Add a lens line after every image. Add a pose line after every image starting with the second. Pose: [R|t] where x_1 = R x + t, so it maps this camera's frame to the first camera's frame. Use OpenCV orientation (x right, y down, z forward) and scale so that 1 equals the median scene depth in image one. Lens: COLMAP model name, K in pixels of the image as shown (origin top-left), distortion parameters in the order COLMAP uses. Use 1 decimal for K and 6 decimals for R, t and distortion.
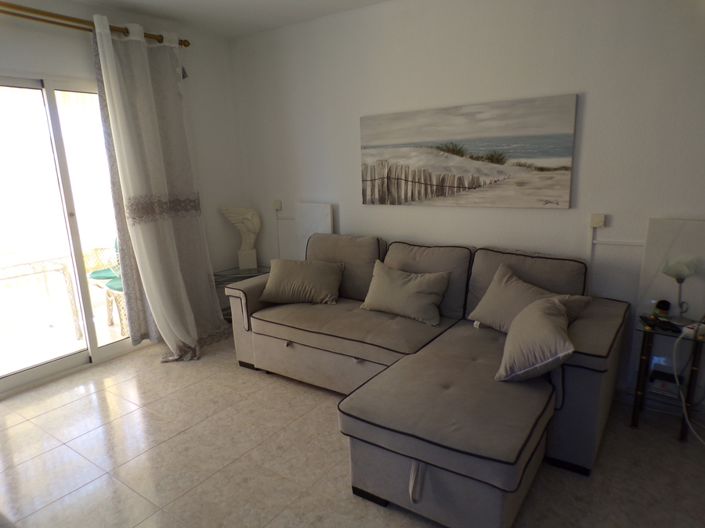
lens RADIAL K [[477.7, 0, 352.5], [0, 477.7, 264.0], [0, 0, 1]] dist [-0.031389, 0.033080]
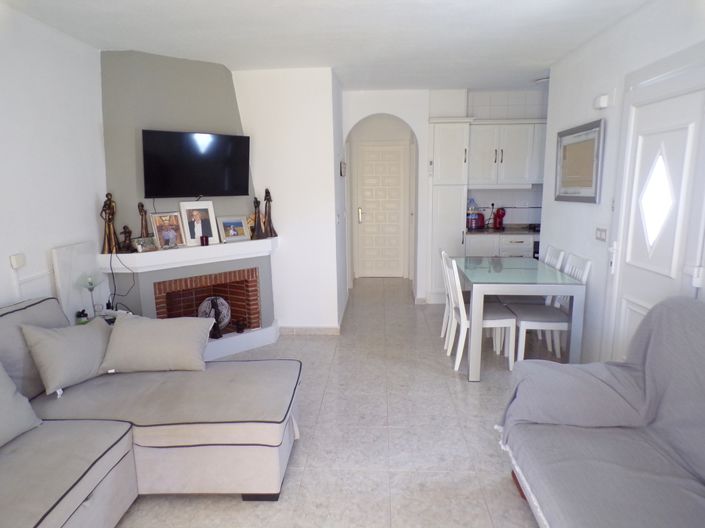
lens RADIAL K [[477.7, 0, 352.5], [0, 477.7, 264.0], [0, 0, 1]] dist [-0.031389, 0.033080]
pose [[-0.566266, -0.098876, 0.818270, -0.708502], [0.211981, 0.941911, 0.260513, -0.198501], [-0.796496, 0.320977, -0.512413, 0.988429]]
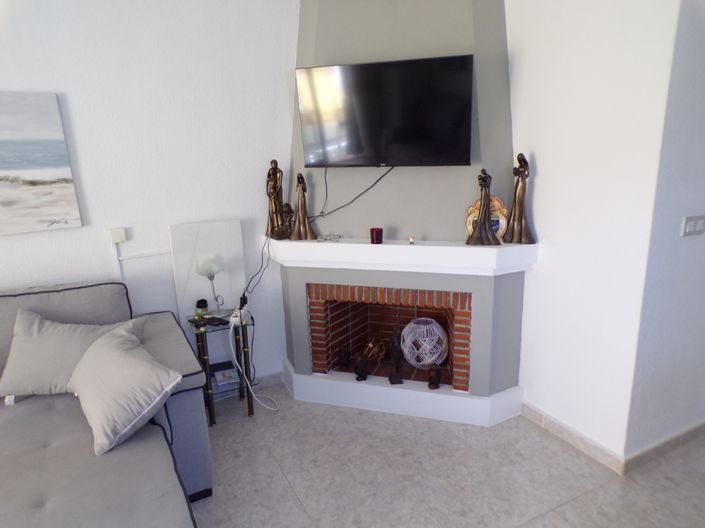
lens RADIAL K [[477.7, 0, 352.5], [0, 477.7, 264.0], [0, 0, 1]] dist [-0.031389, 0.033080]
pose [[0.433364, -0.198649, 0.879053, -0.110145], [0.215398, 0.969966, 0.113004, -0.045043], [-0.875100, 0.140374, 0.463137, 0.192338]]
